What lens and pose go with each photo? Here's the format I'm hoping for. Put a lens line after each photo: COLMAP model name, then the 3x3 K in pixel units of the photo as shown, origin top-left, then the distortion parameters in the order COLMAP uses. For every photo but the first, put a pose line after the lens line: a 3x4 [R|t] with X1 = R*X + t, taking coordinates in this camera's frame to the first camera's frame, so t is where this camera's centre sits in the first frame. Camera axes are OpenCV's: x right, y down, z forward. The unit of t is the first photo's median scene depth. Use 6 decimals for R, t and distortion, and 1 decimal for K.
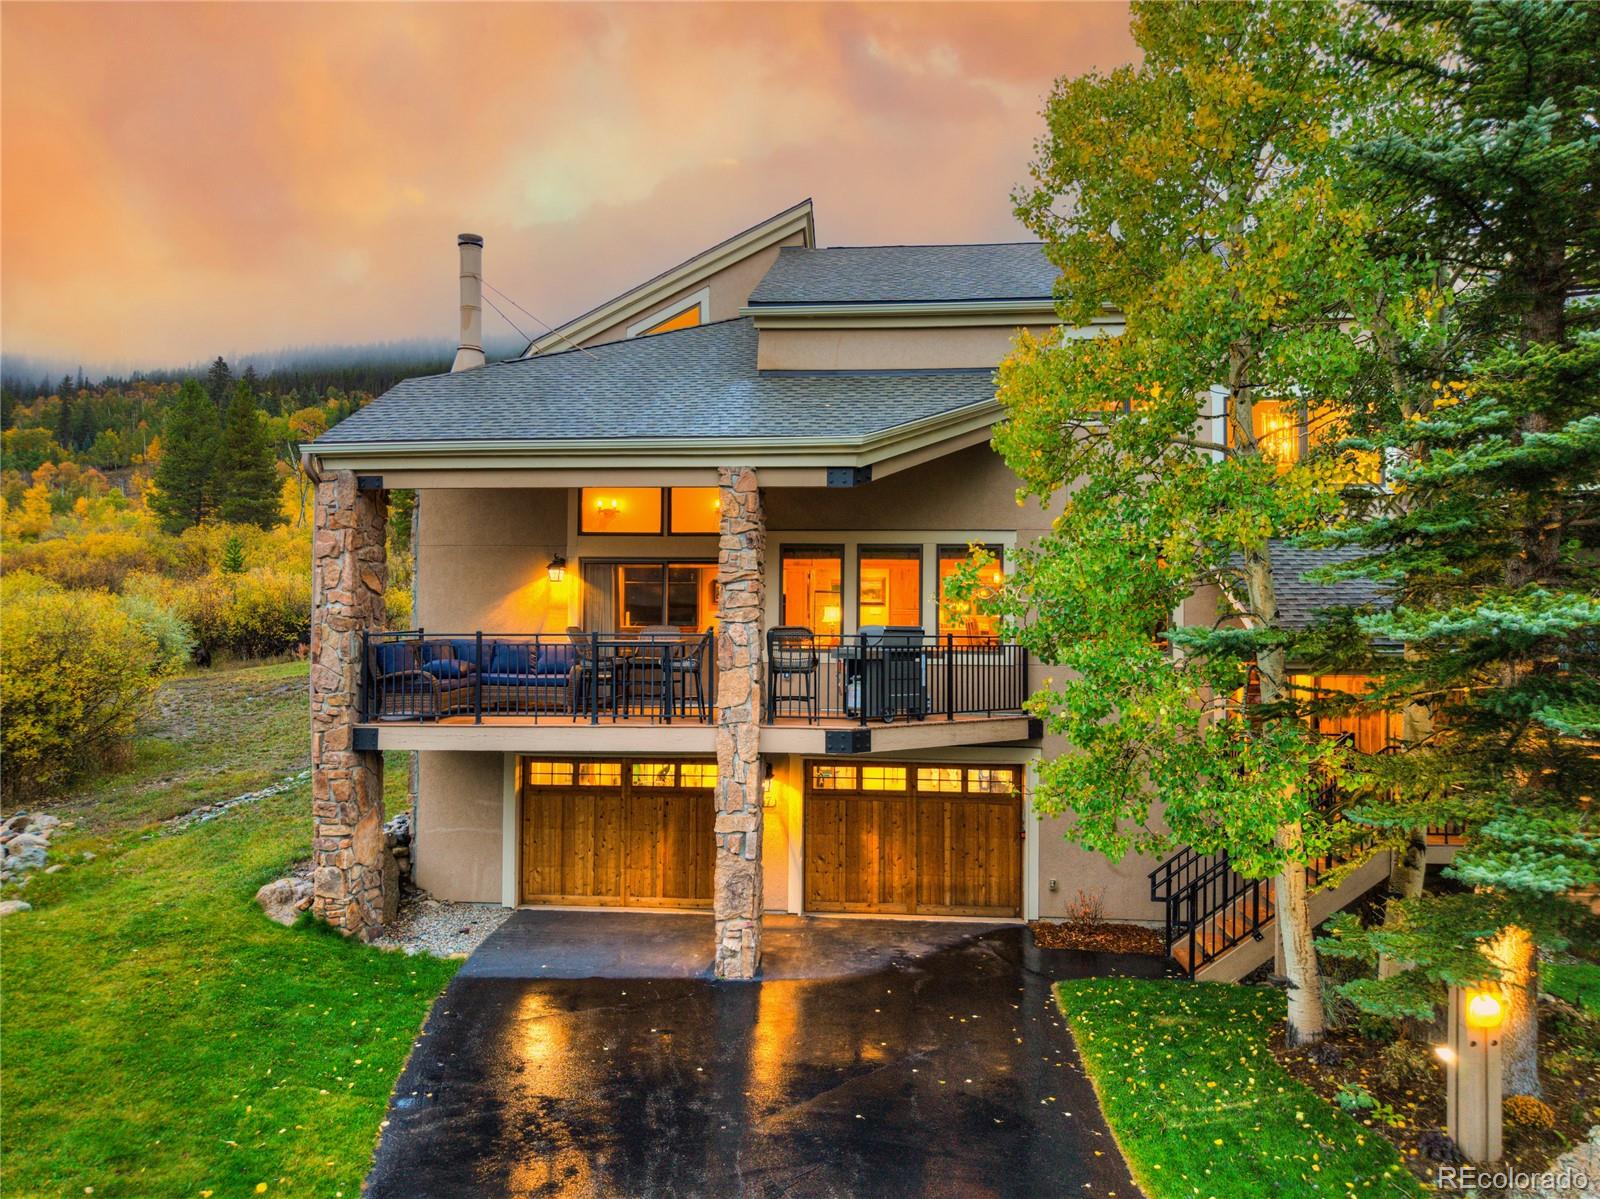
lens RADIAL K [[1105.1, 0, 800.0], [0, 1105.1, 599.5], [0, 0, 1]] dist [0.038965, -0.038130]
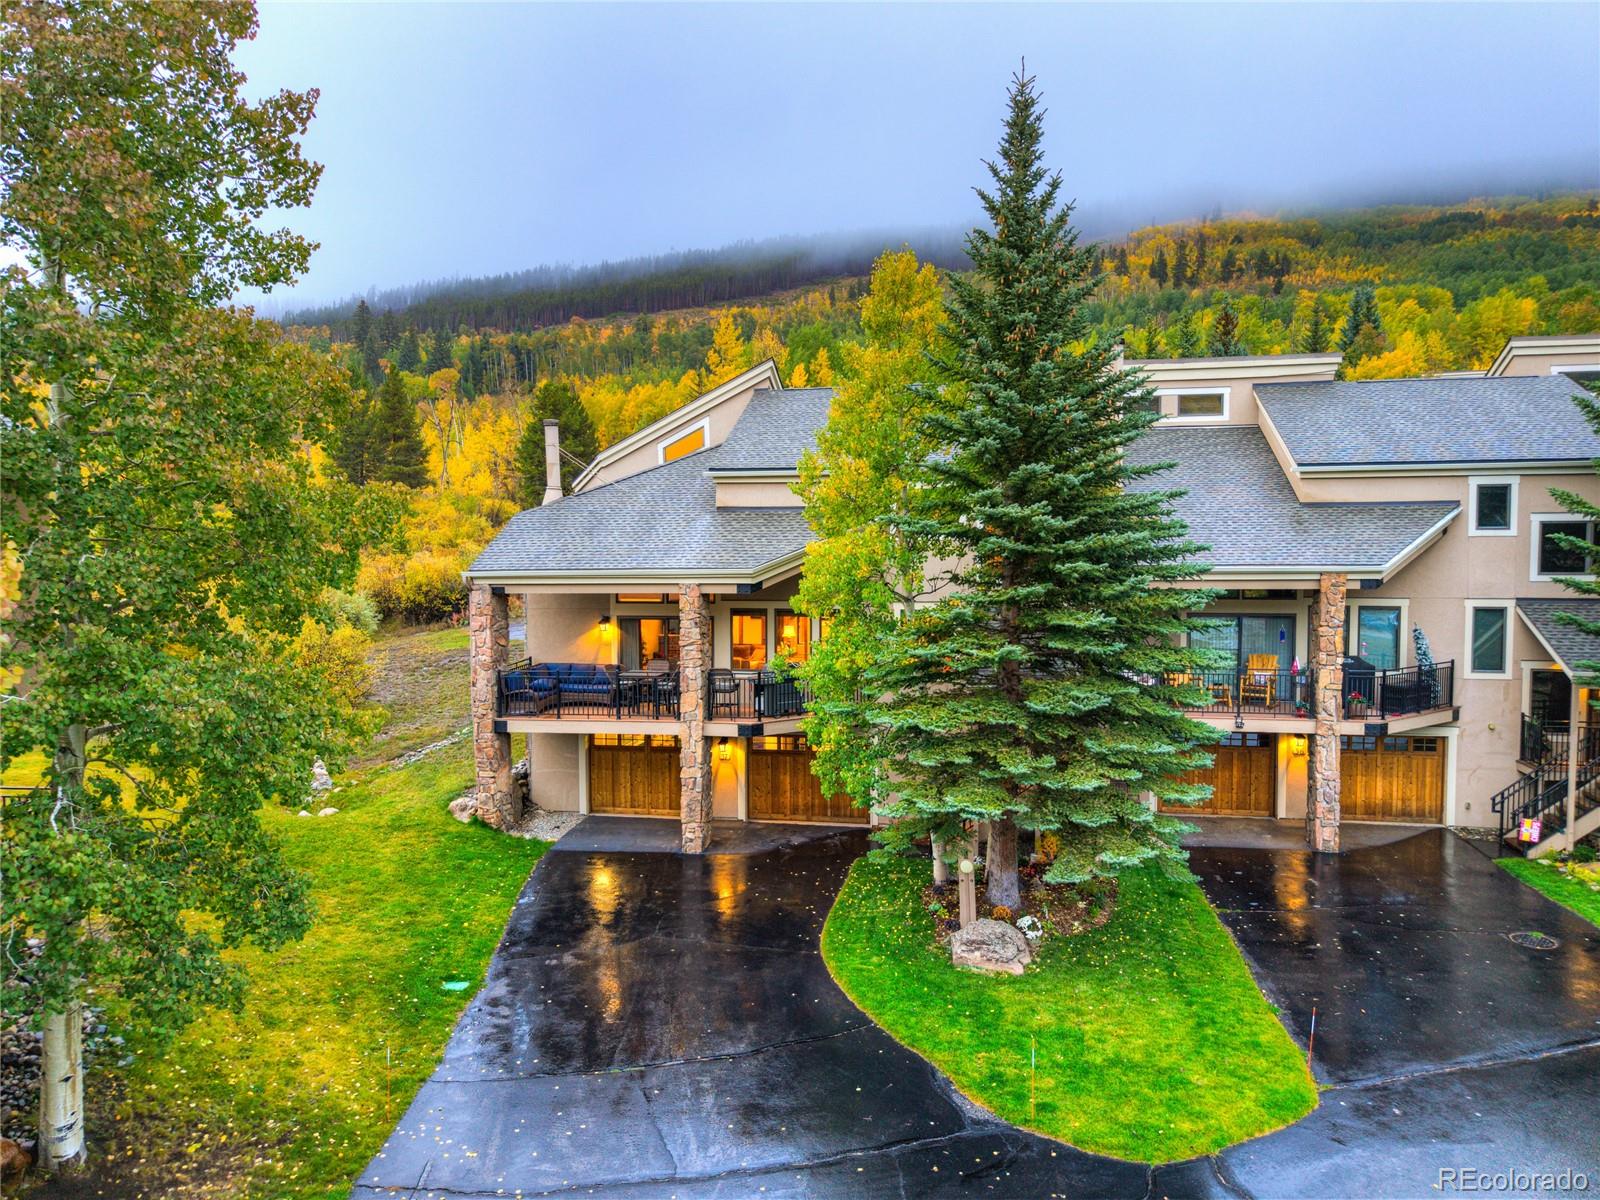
lens RADIAL K [[1092.2, 0, 798.9], [0, 1092.2, 593.5], [0, 0, 1]] dist [0.069467, -0.114421]
pose [[0.993977, -0.008014, -0.109297, 0.304572], [0.016273, 0.997059, 0.074885, -0.220931], [0.108375, -0.076213, 0.991184, -0.744077]]
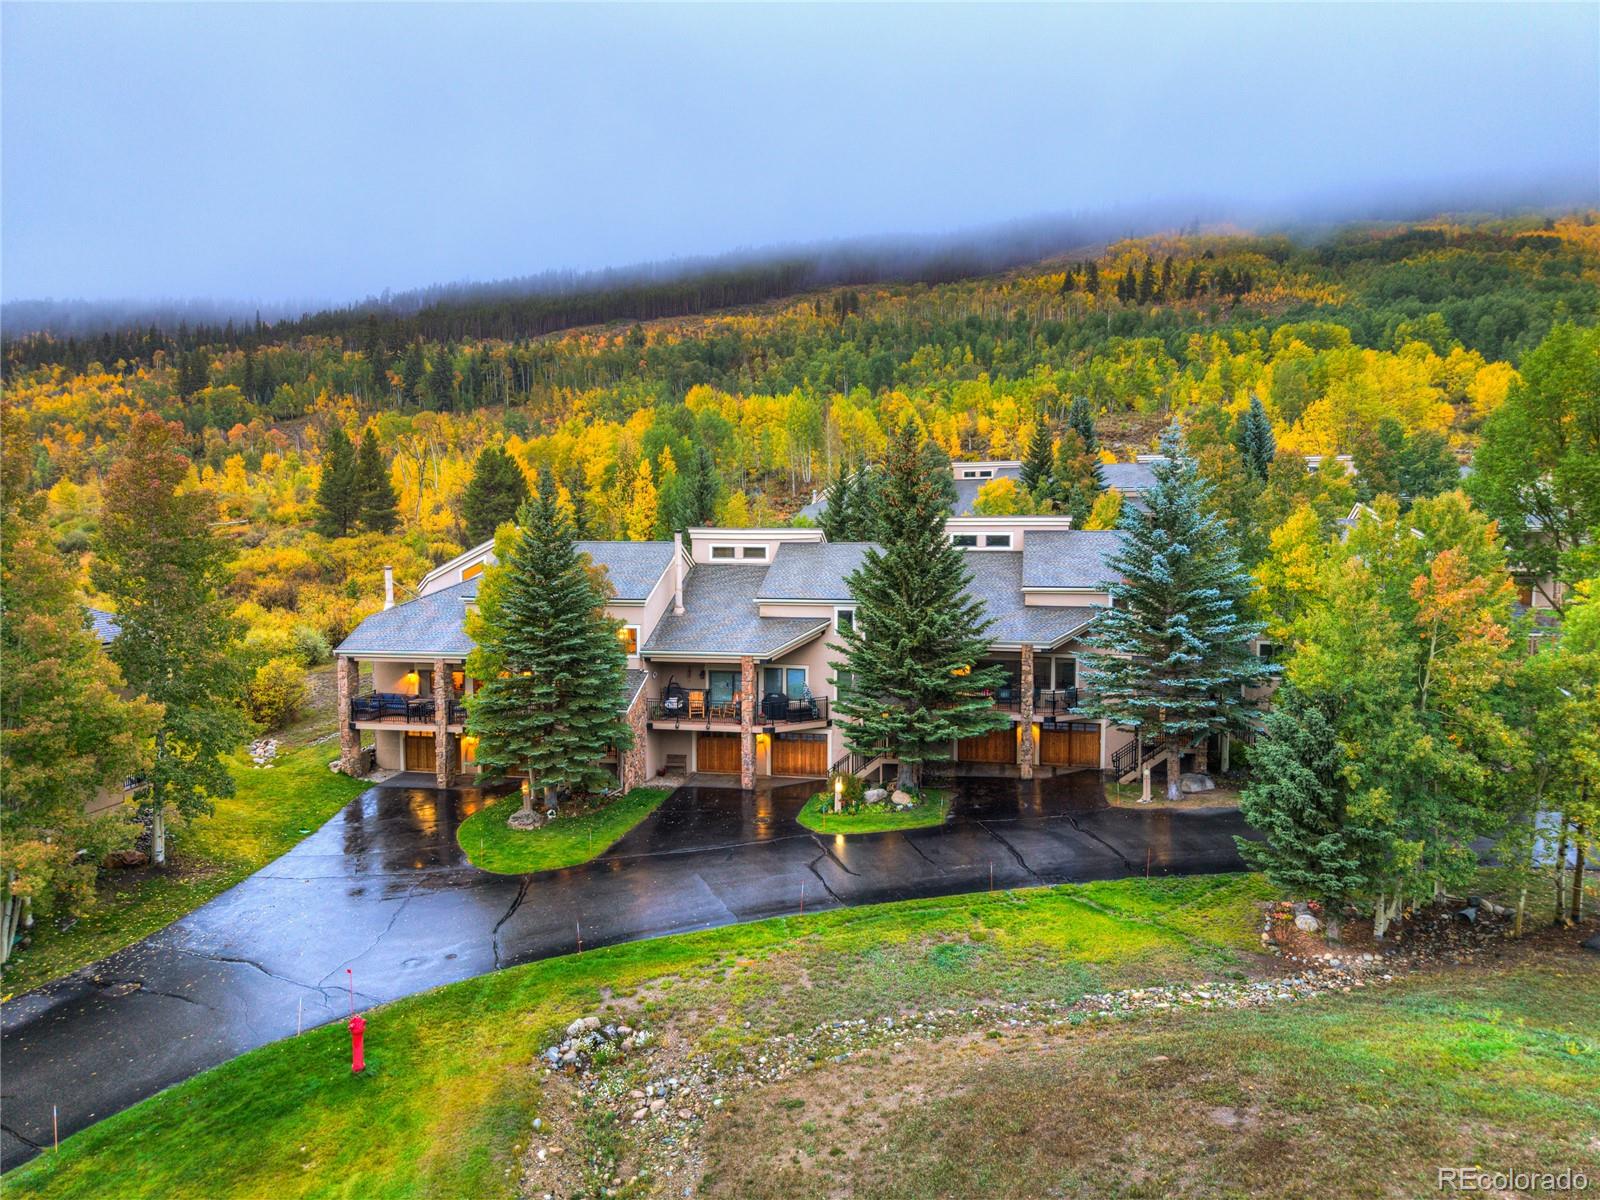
lens RADIAL K [[1105.1, 0, 800.0], [0, 1105.1, 600.0], [0, 0, 1]] dist [0.038965, -0.038130]
pose [[0.991709, 0.003315, -0.128463, 1.560809], [0.008516, 0.995774, 0.091442, -0.616950], [0.128223, -0.091777, 0.987490, -2.441381]]
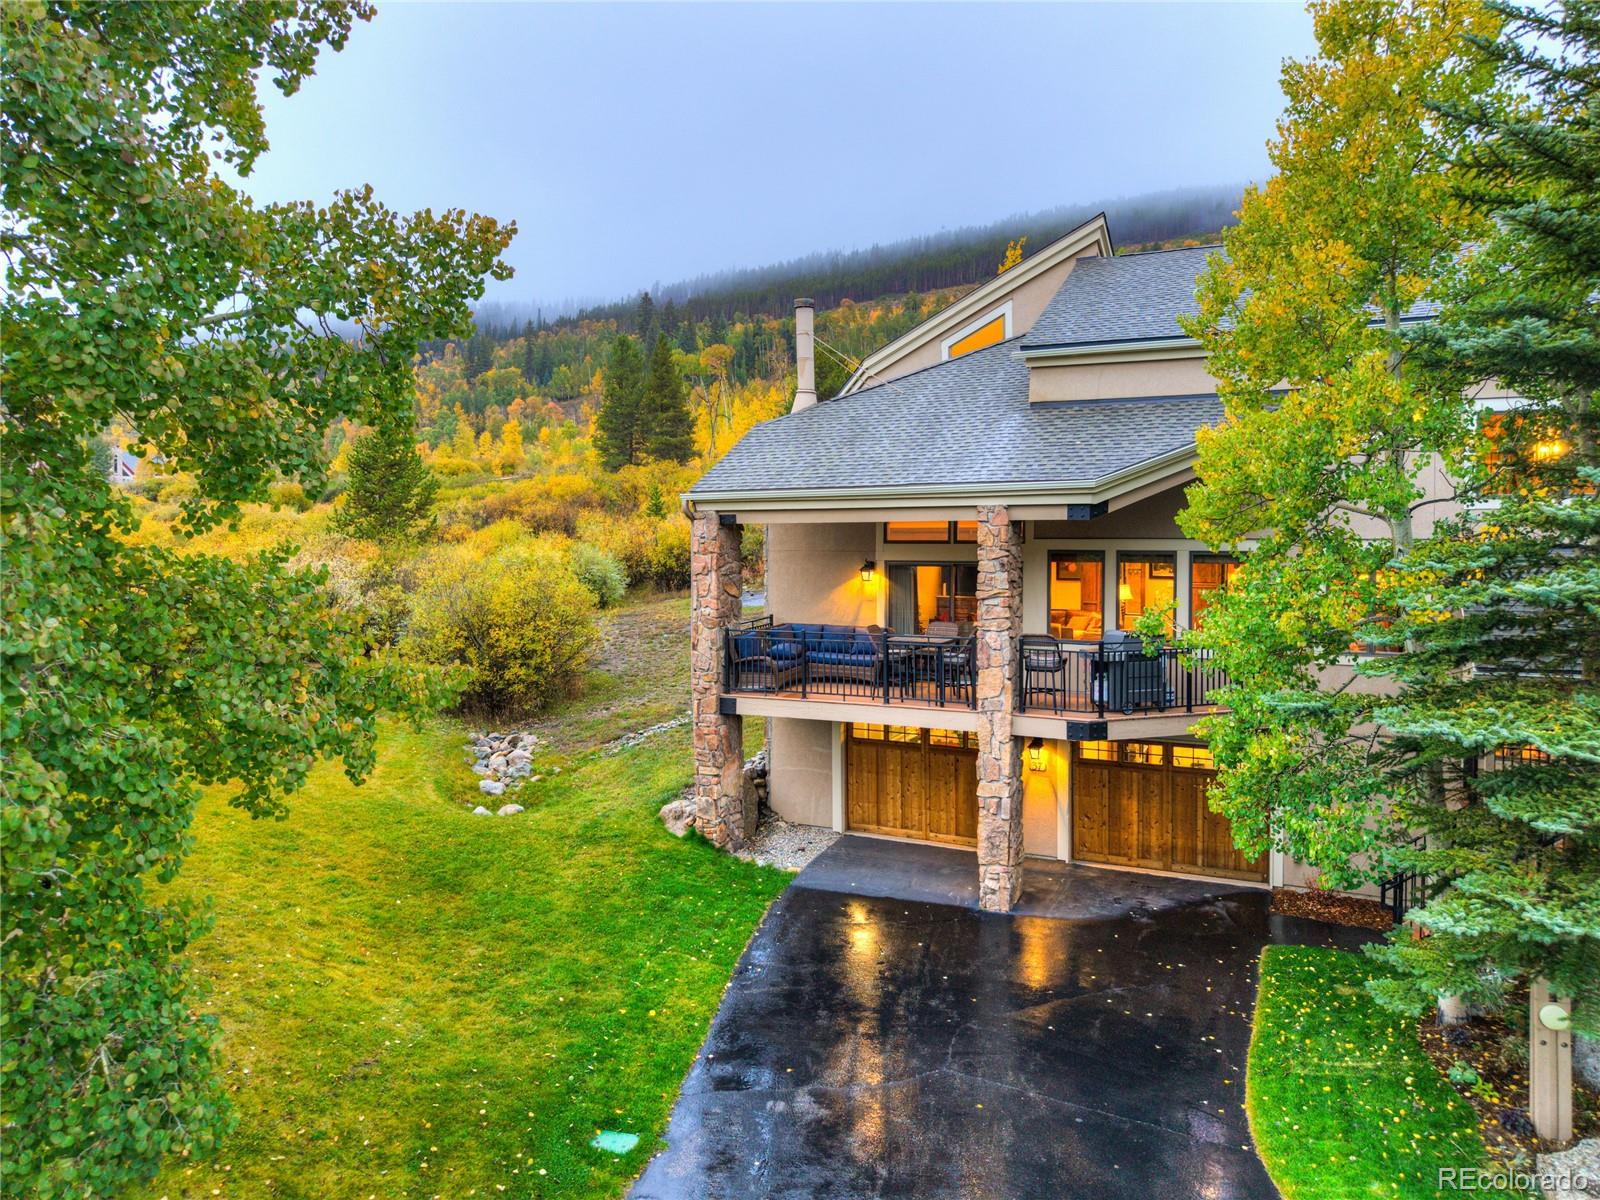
lens RADIAL K [[1106.9, 0, 799.1], [0, 1106.9, 532.3], [0, 0, 1]] dist [0.059958, -0.041558]
pose [[0.939842, -0.006955, -0.341538, 0.156575], [0.017209, 0.999487, 0.027003, -0.119886], [0.341175, -0.031256, 0.939480, -0.244766]]
